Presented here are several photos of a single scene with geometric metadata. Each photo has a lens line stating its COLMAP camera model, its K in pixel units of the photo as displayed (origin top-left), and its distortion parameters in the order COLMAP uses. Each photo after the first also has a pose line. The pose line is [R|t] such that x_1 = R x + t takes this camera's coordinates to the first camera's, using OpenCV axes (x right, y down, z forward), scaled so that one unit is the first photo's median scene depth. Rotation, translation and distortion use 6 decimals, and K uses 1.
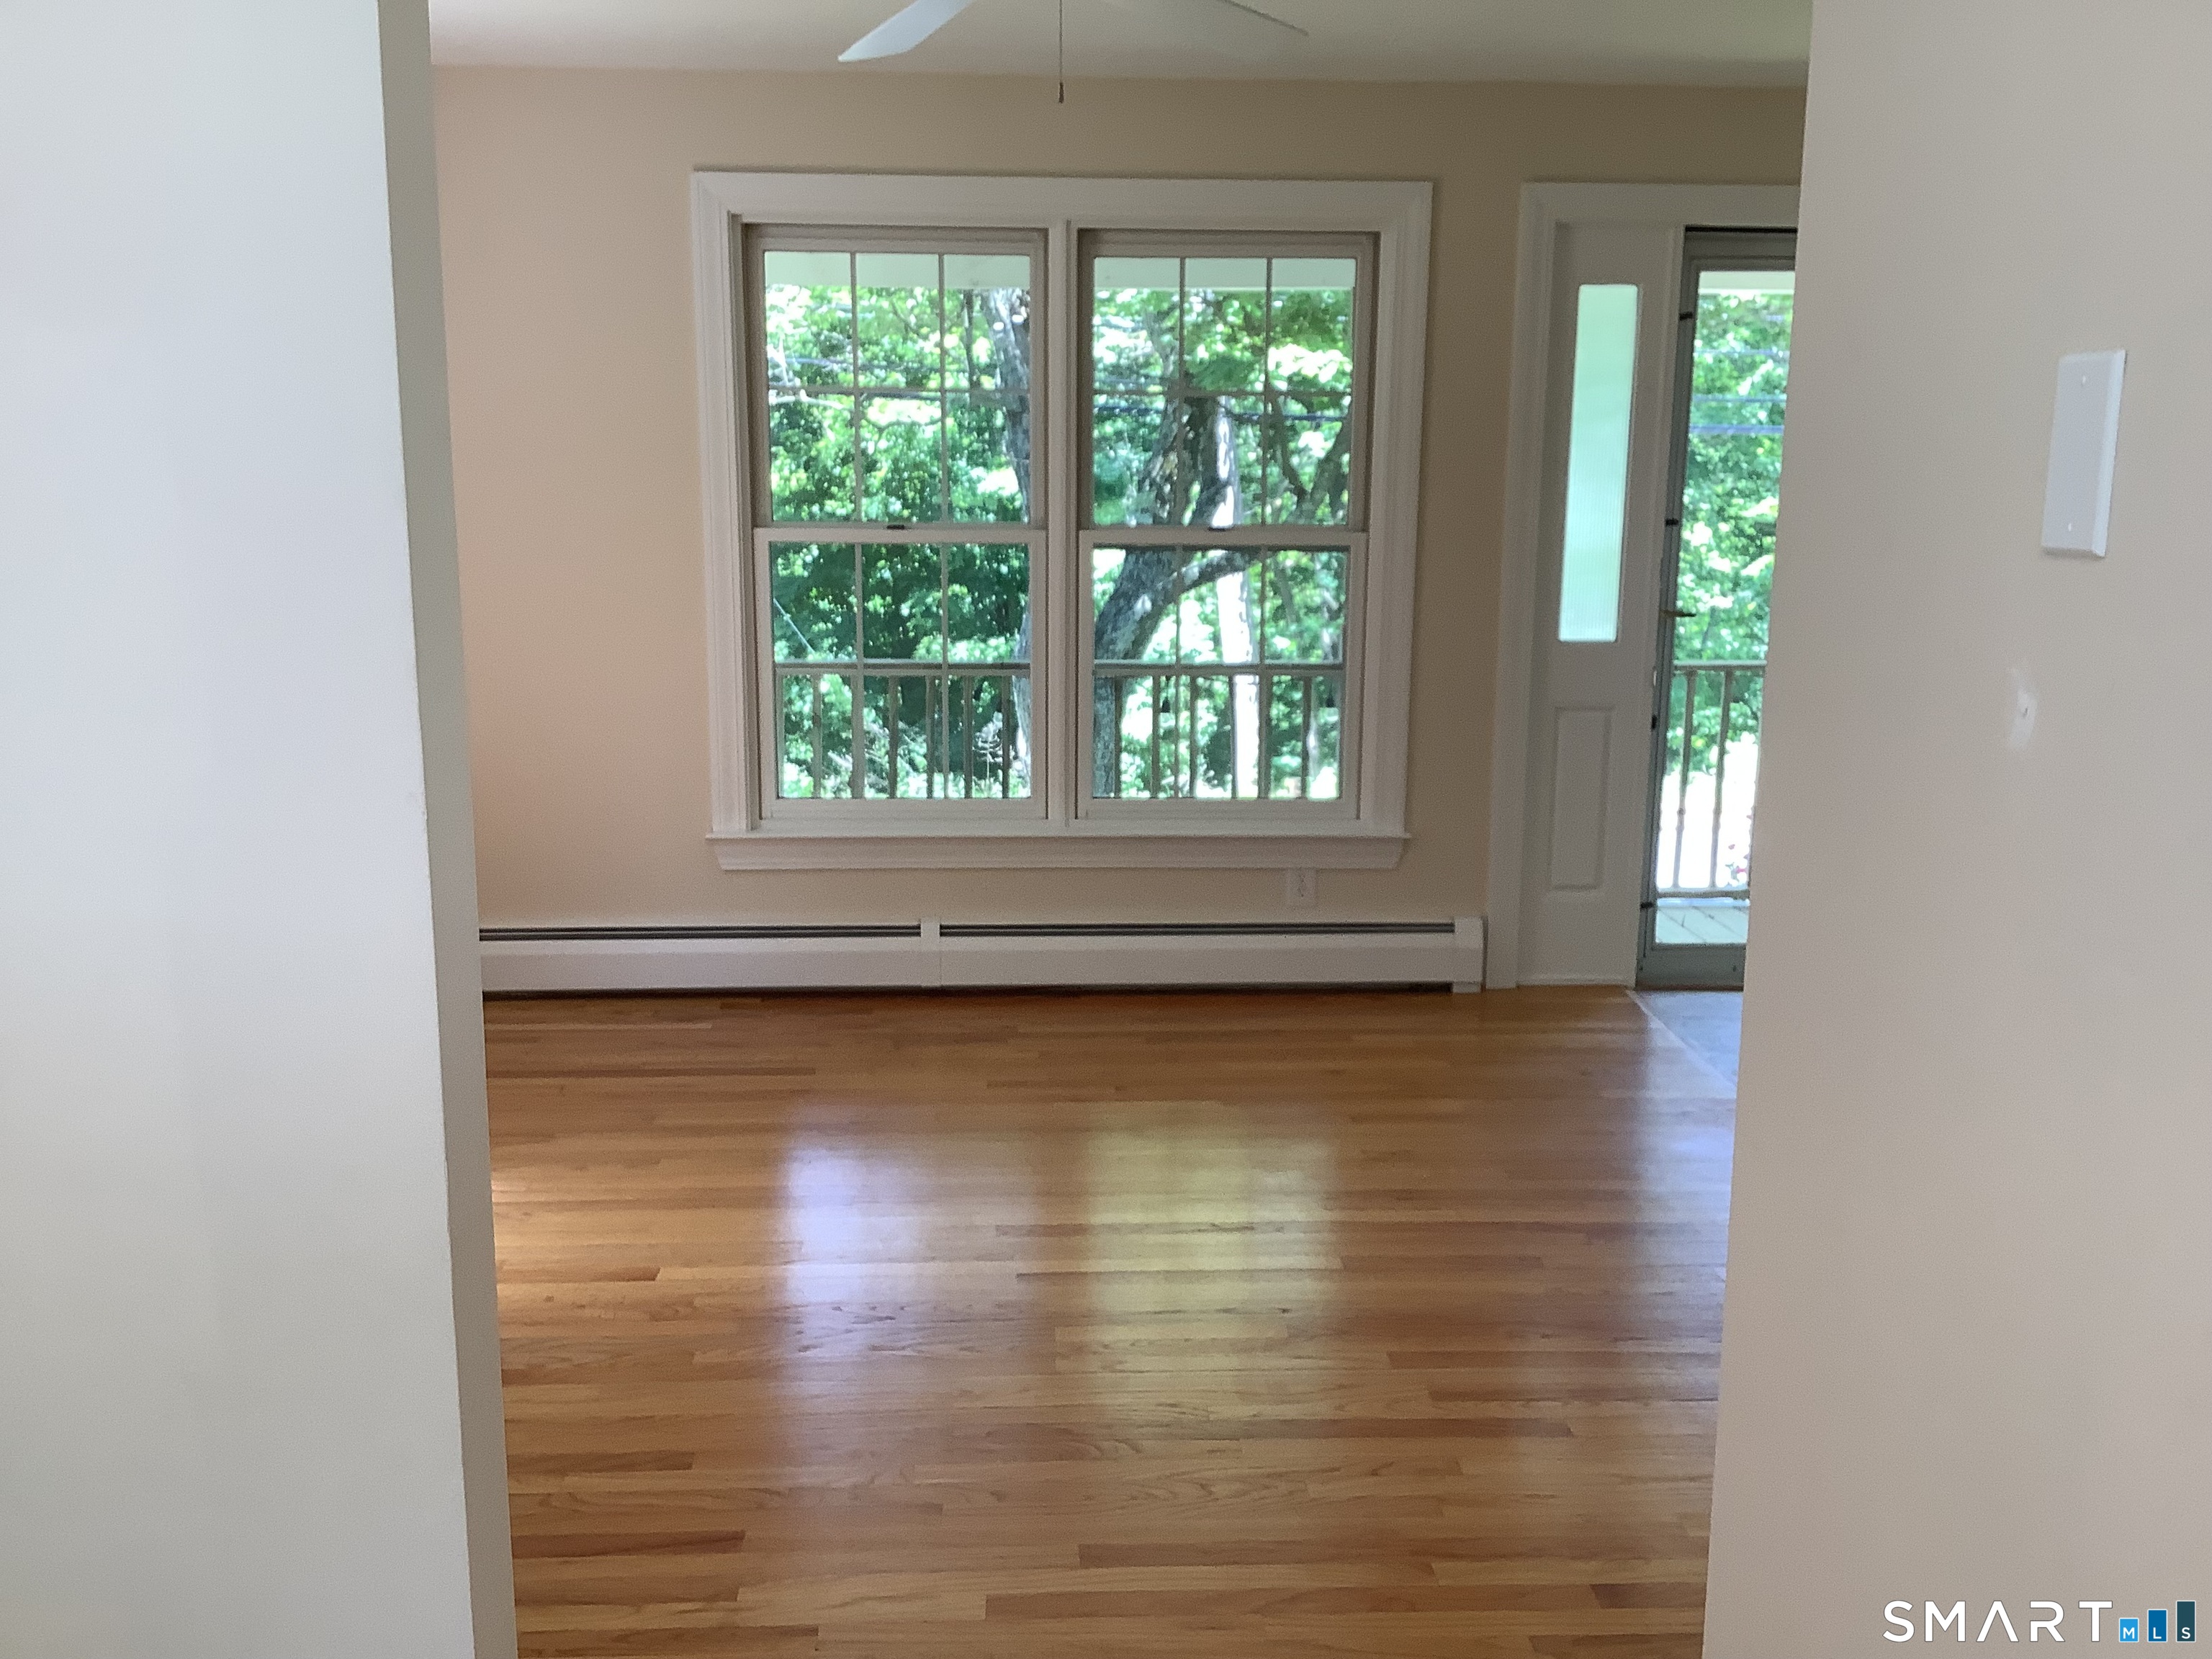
lens RADIAL K [[1958.3, 0, 1106.5], [0, 1958.3, 847.9], [0, 0, 1]] dist [0.061324, -0.119049]
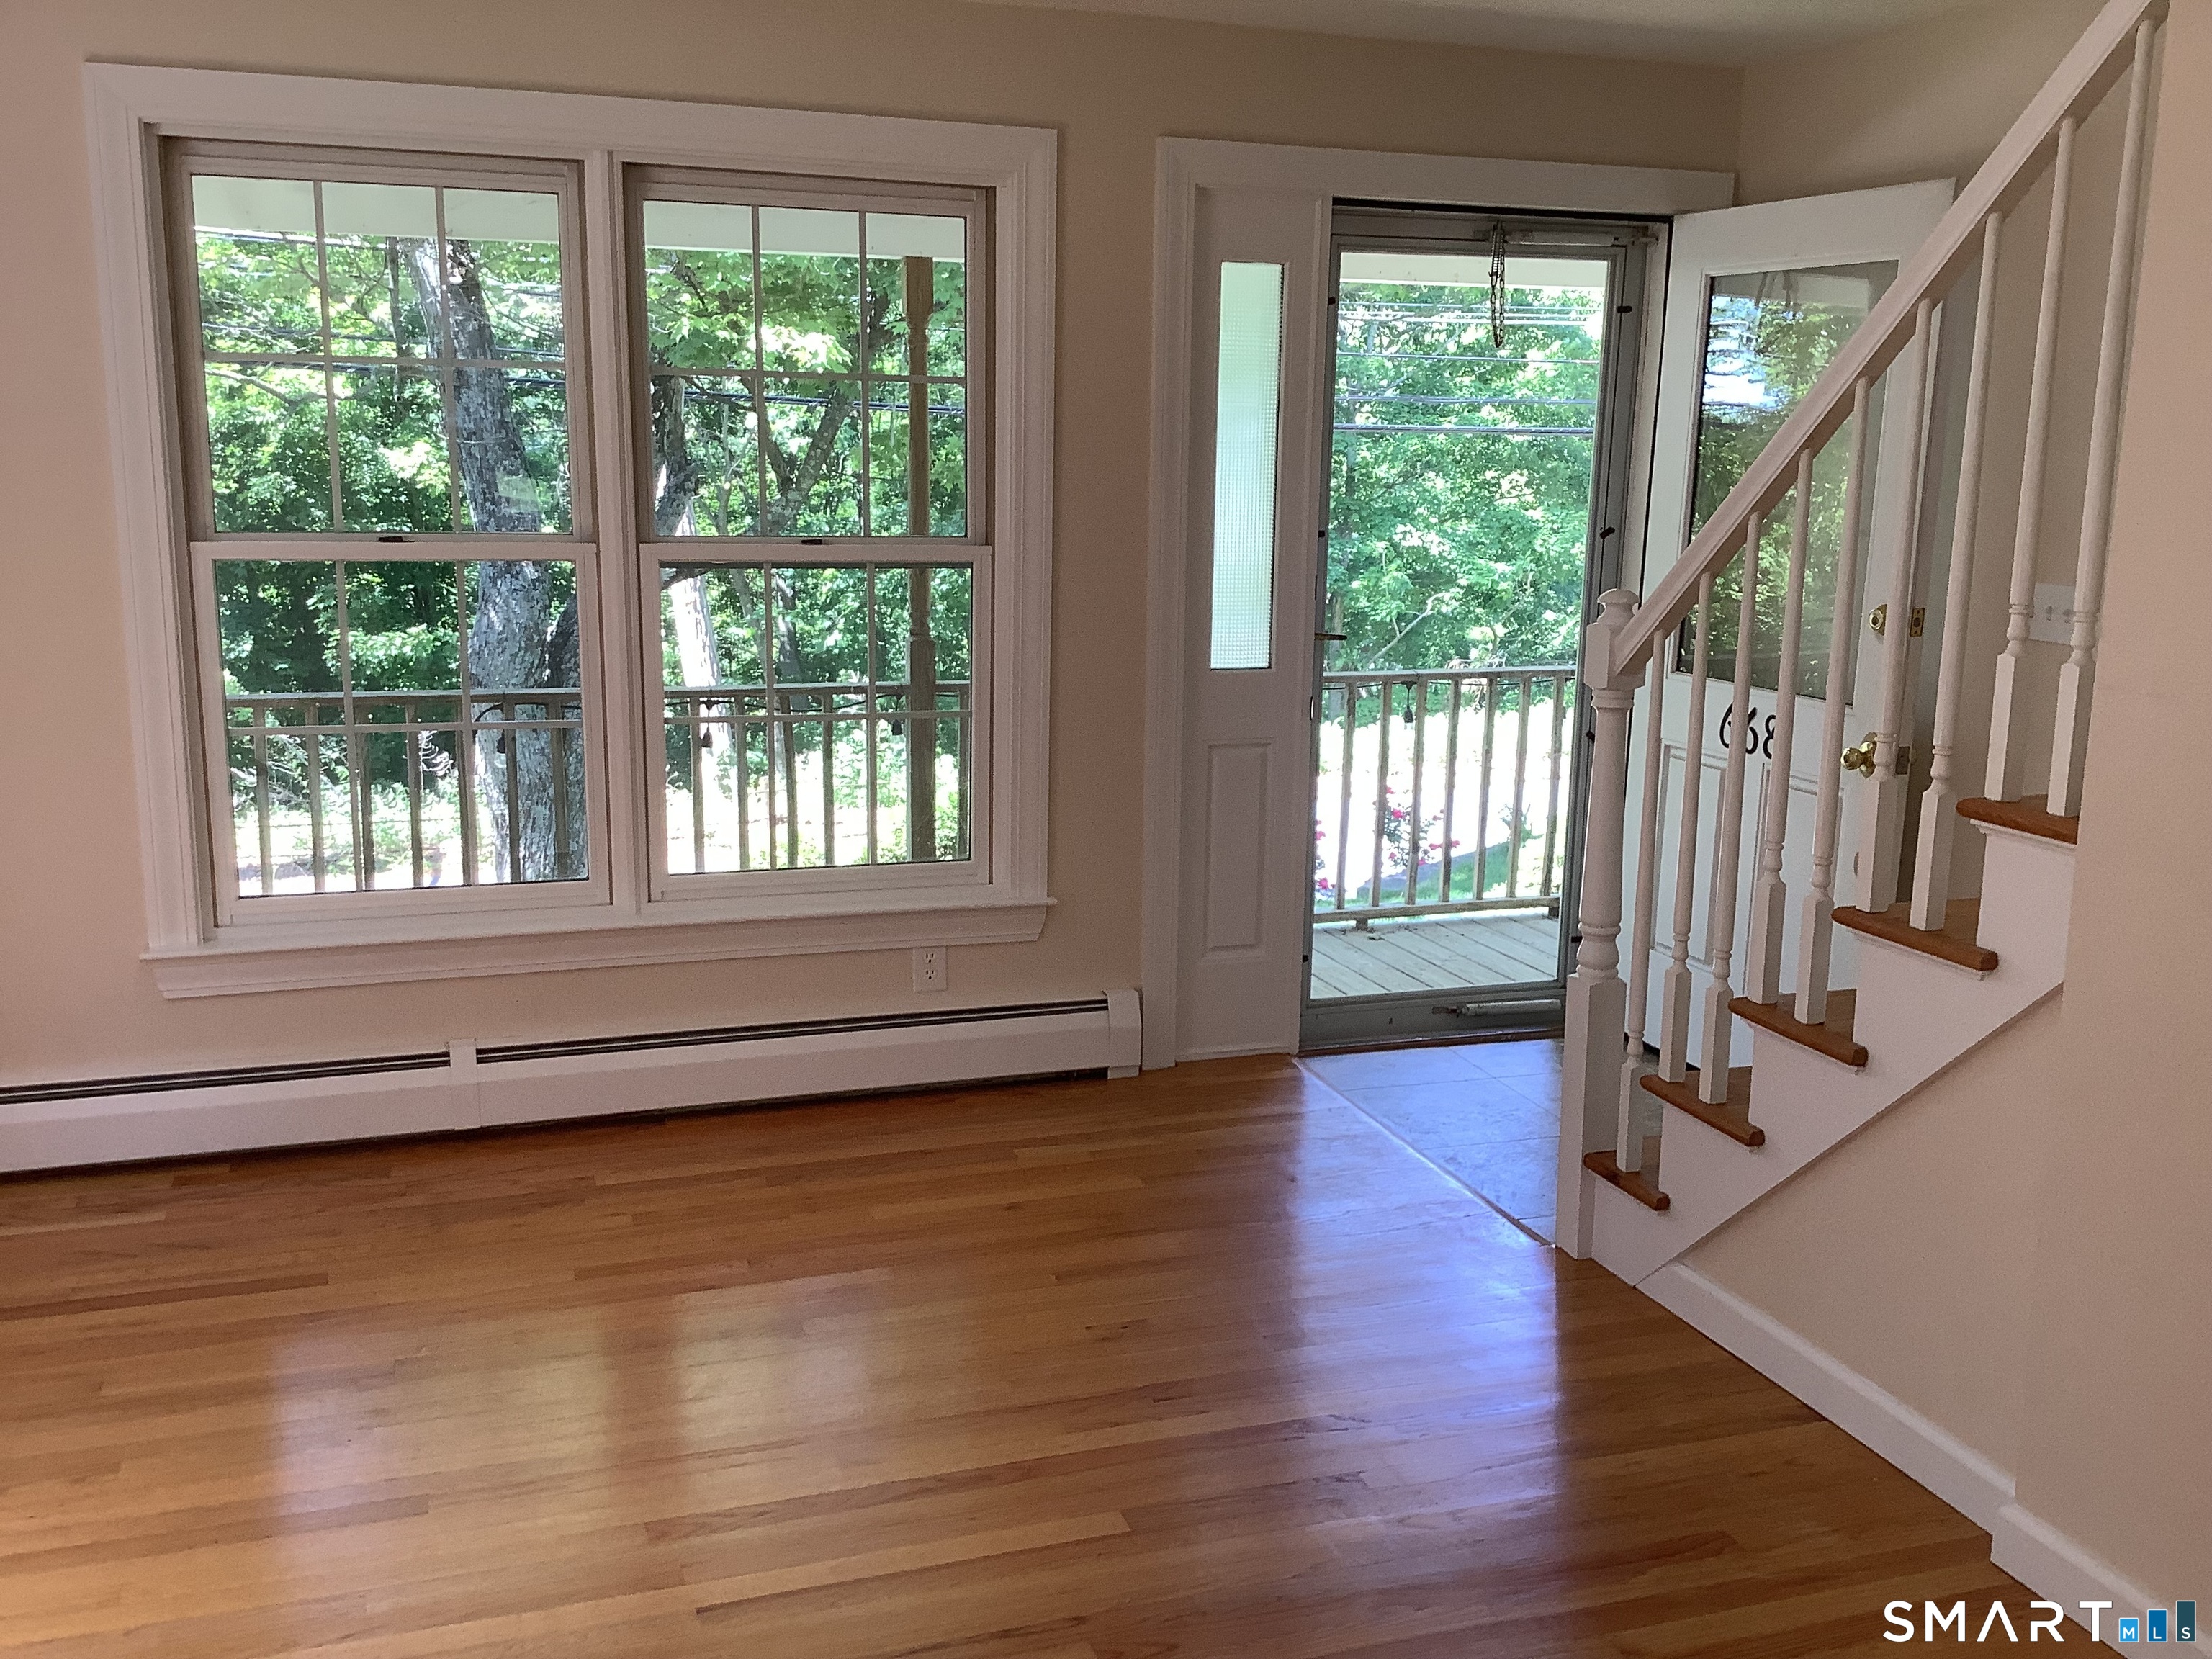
lens RADIAL K [[1958.3, 0, 1120.0], [0, 1958.3, 834.6], [0, 0, 1]] dist [0.061324, -0.119049]
pose [[0.957755, -0.046961, 0.283725, -0.058567], [0.046119, 0.998889, 0.009649, -0.042090], [-0.283863, 0.003844, 0.958857, 0.177714]]
